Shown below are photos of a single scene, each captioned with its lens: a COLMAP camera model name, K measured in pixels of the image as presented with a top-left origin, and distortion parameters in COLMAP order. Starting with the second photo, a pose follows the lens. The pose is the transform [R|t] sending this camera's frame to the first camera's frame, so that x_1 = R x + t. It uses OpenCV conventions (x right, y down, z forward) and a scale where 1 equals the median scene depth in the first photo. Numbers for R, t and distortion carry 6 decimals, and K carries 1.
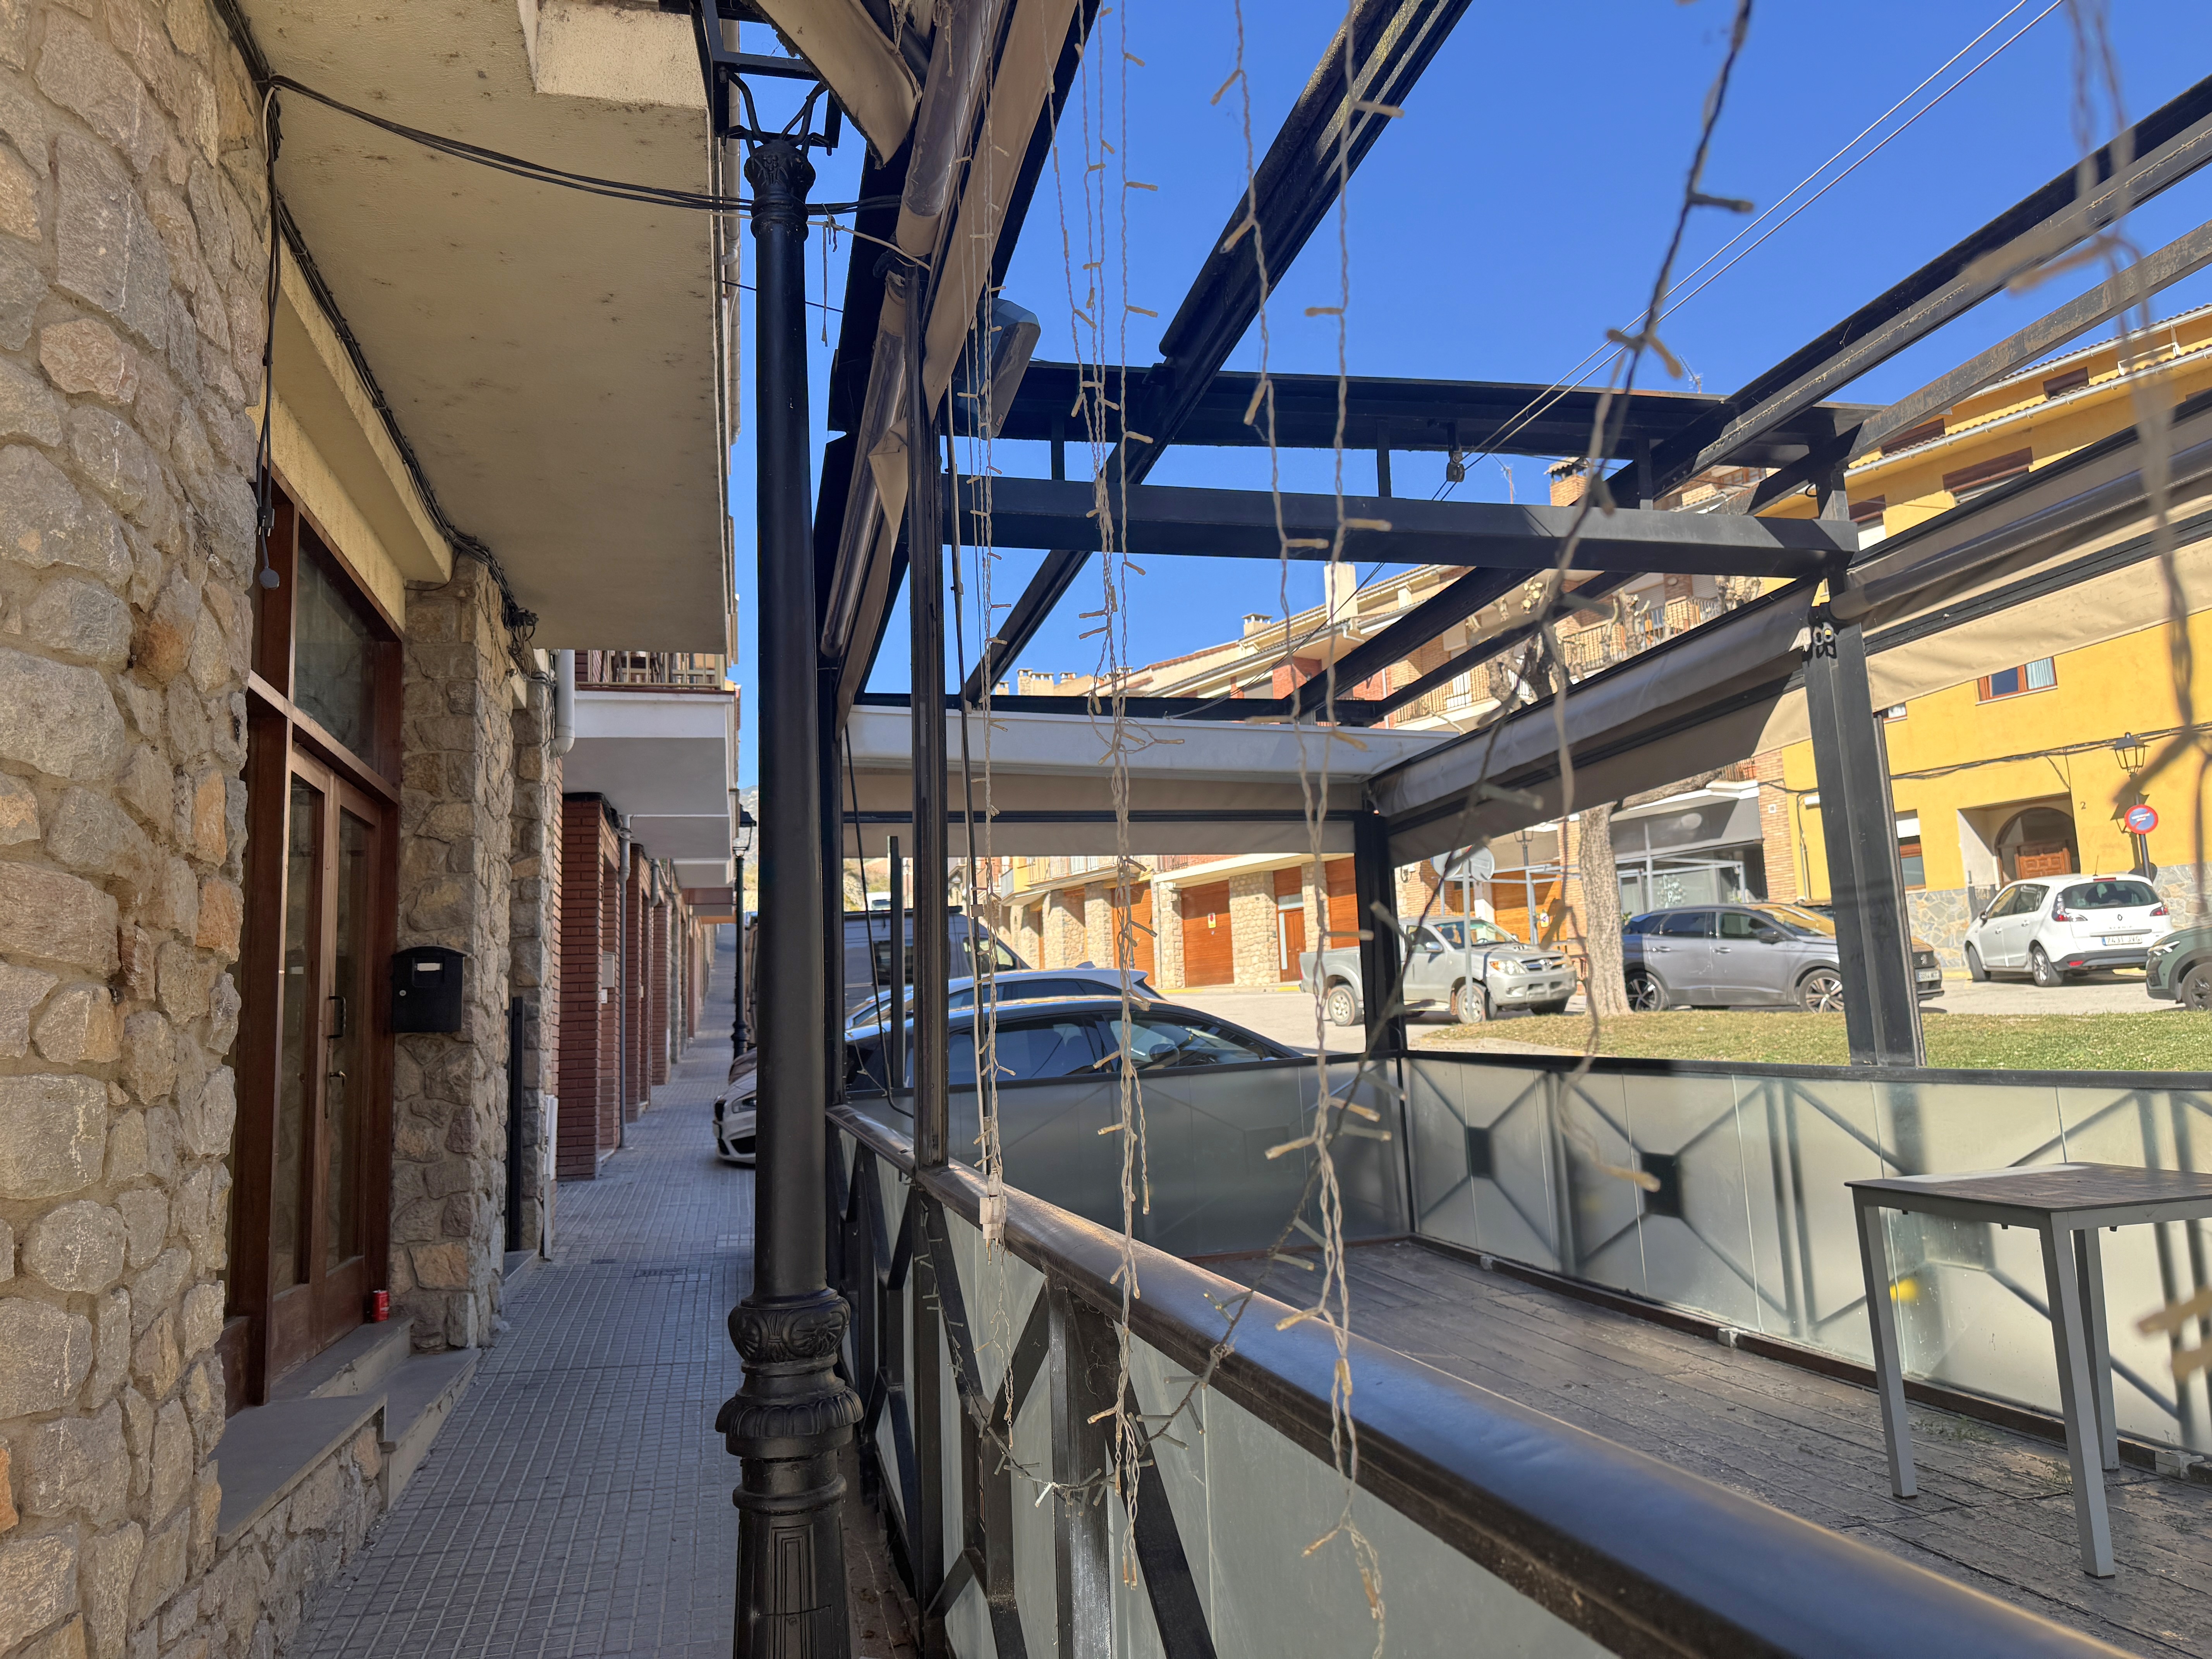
lens RADIAL K [[1513.8, 0, 1112.5], [0, 1513.8, 853.0], [0, 0, 1]] dist [0.125375, -0.126997]
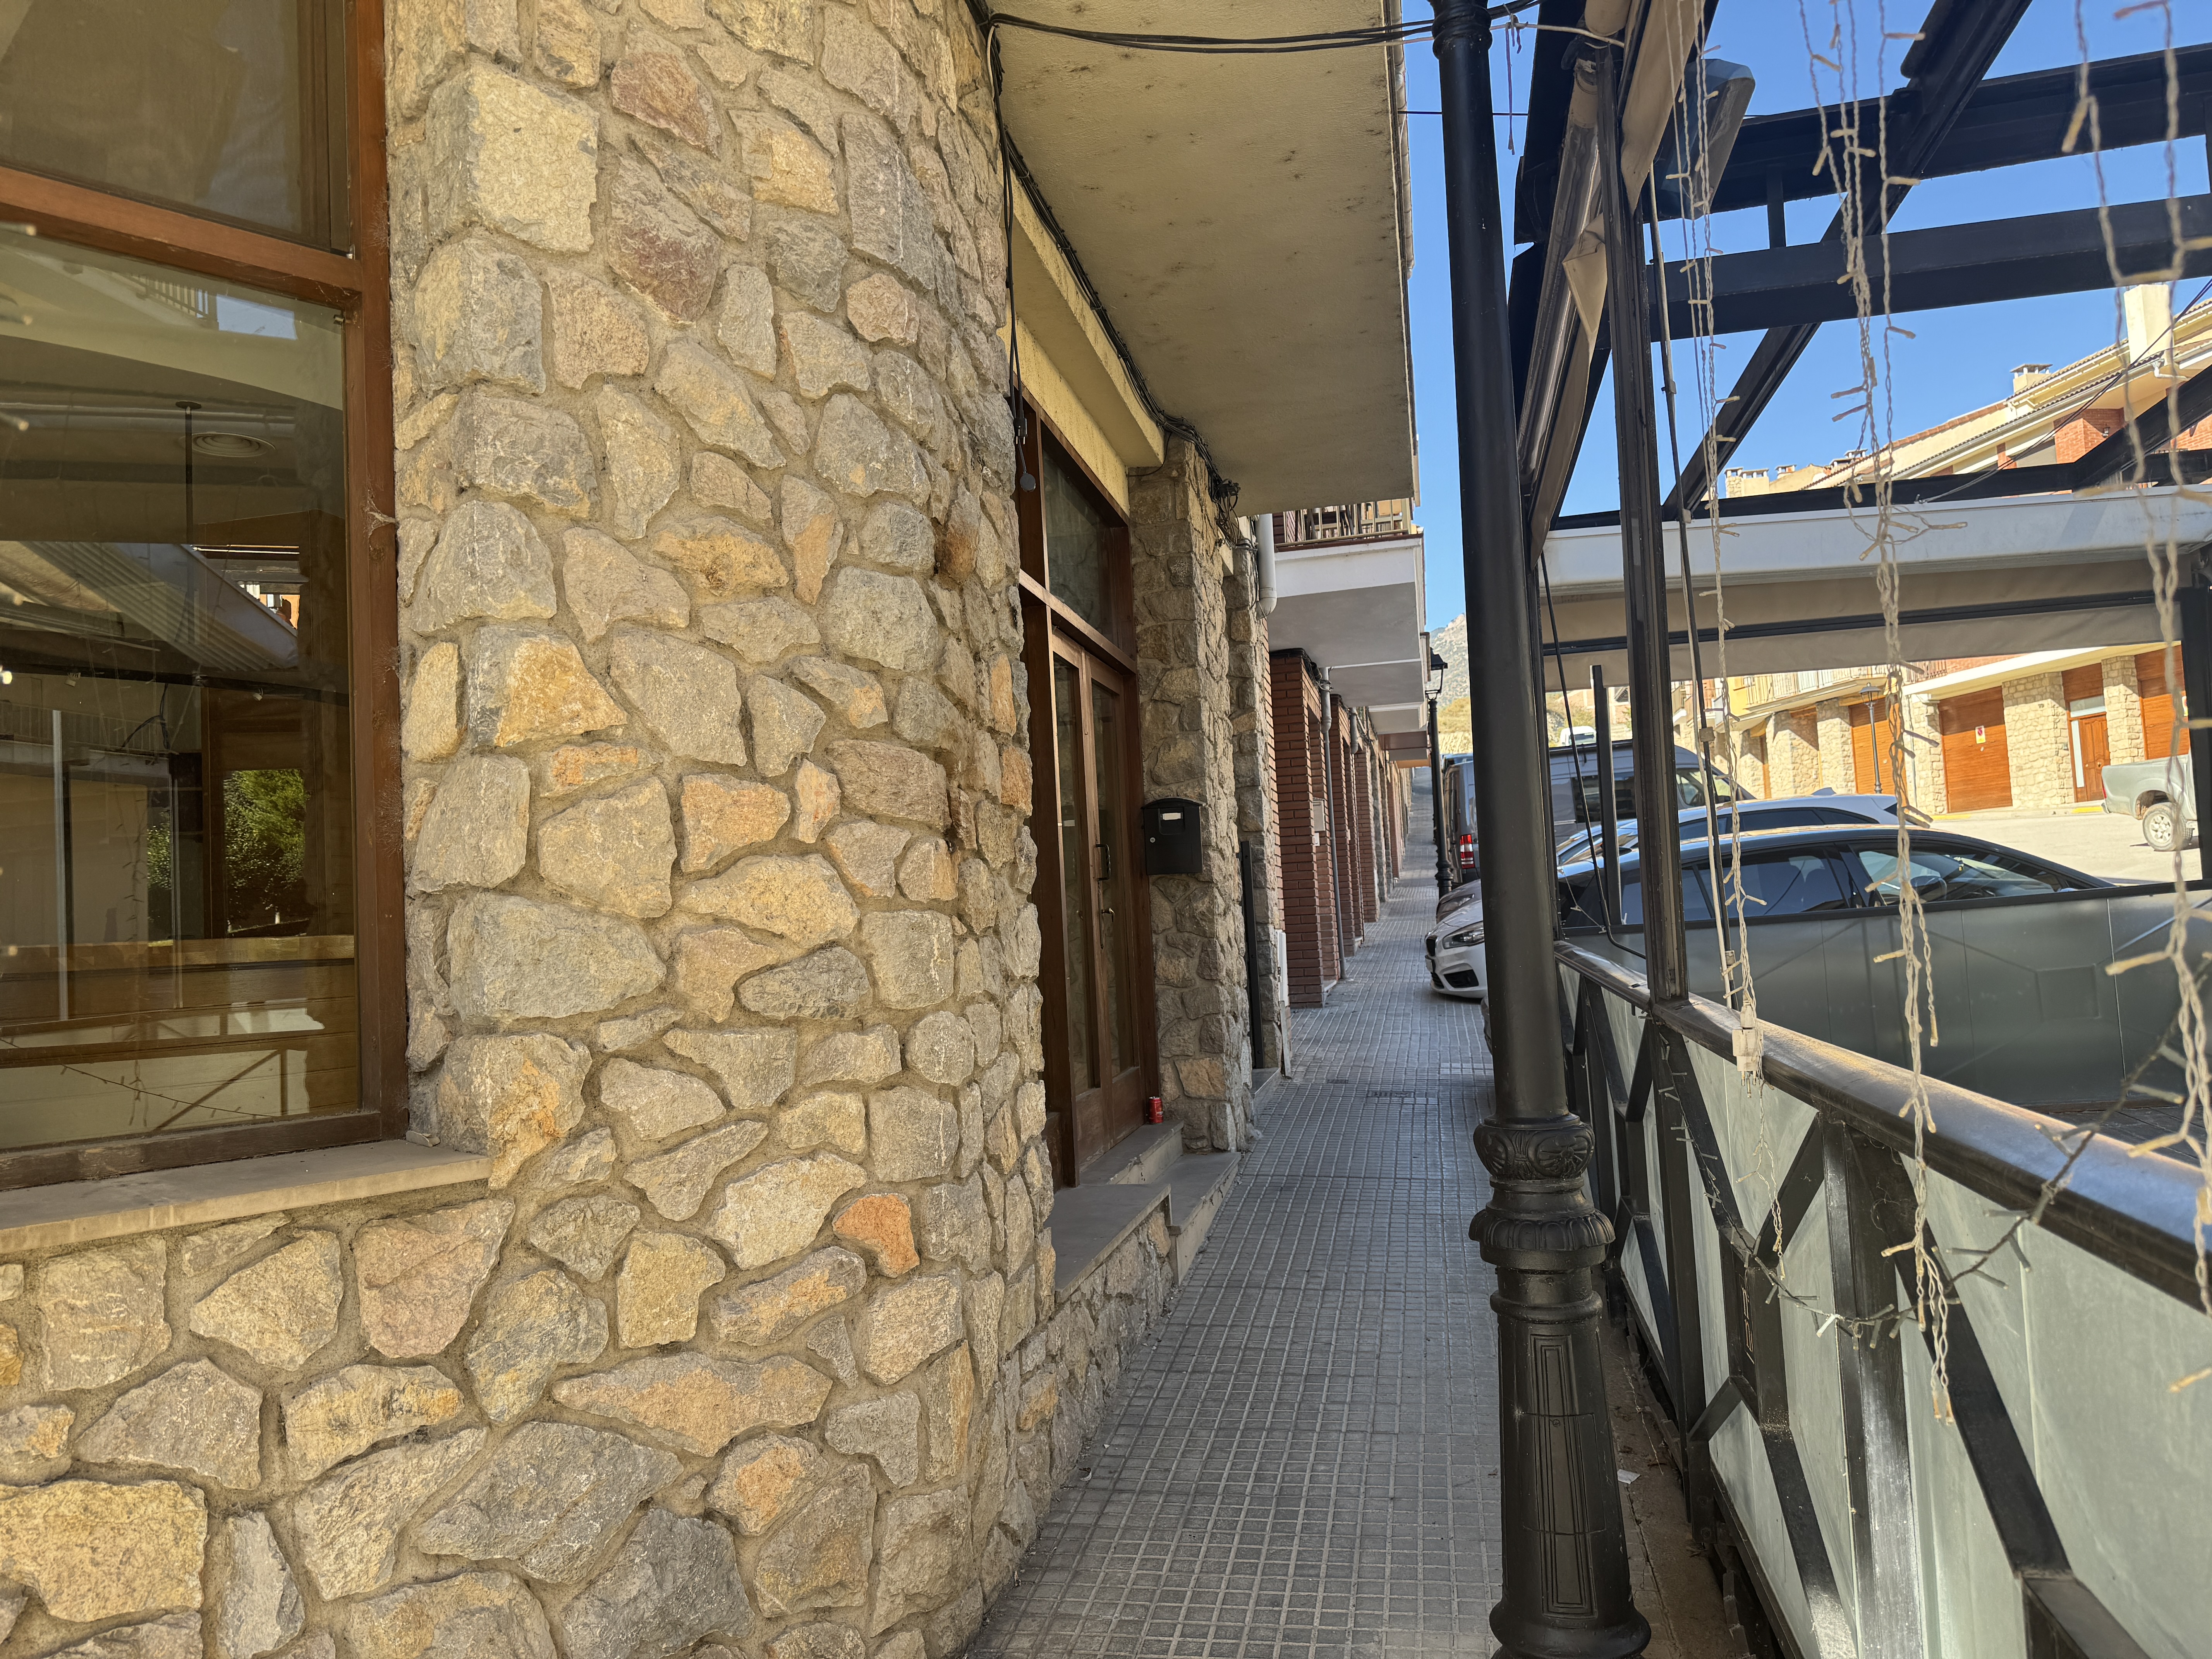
lens RADIAL K [[1511.2, 0, 1150.3], [0, 1511.2, 827.9], [0, 0, 1]] dist [0.203385, -0.321073]
pose [[0.910731, -0.032679, -0.411705, -0.005273], [0.068658, 0.994973, 0.072903, 0.001033], [0.407253, -0.094662, 0.908397, -0.009172]]
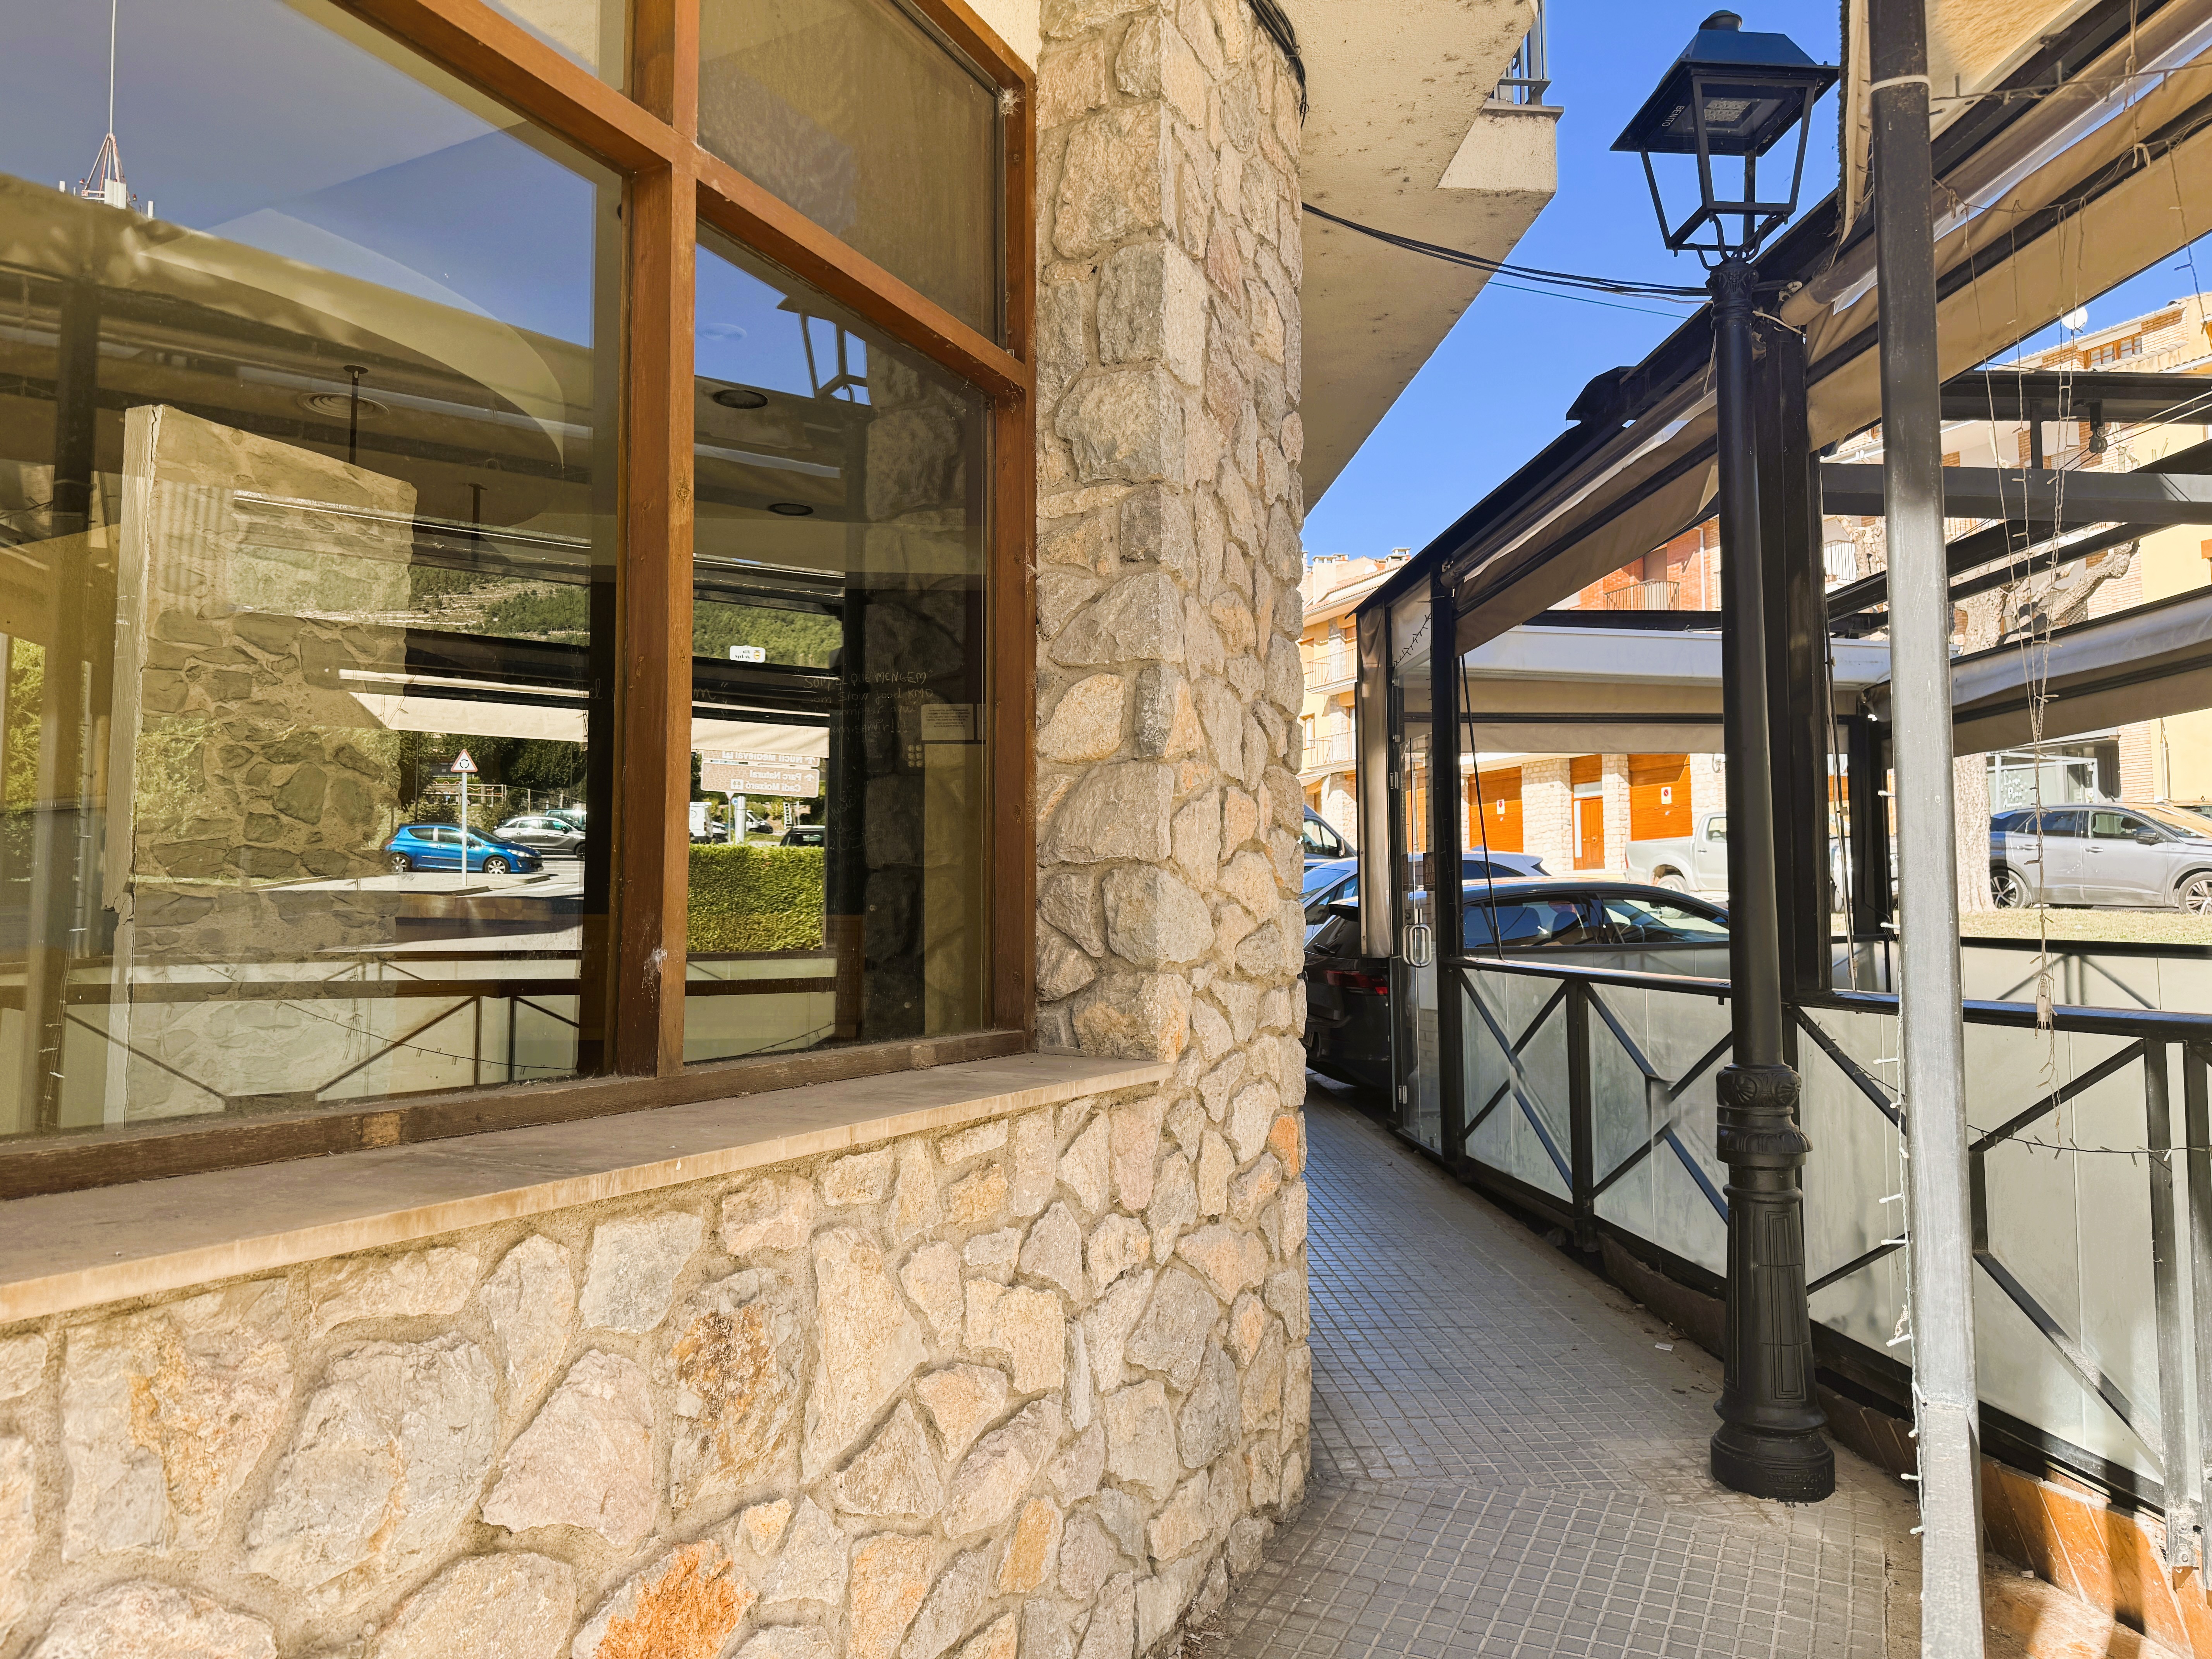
lens RADIAL K [[1544.8, 0, 1110.8], [0, 1544.8, 821.6], [0, 0, 1]] dist [0.117087, -0.136759]
pose [[0.991223, 0.025937, -0.129634, -0.251333], [-0.018286, 0.998039, 0.059870, -0.010855], [0.130933, -0.056974, 0.989753, -0.226096]]
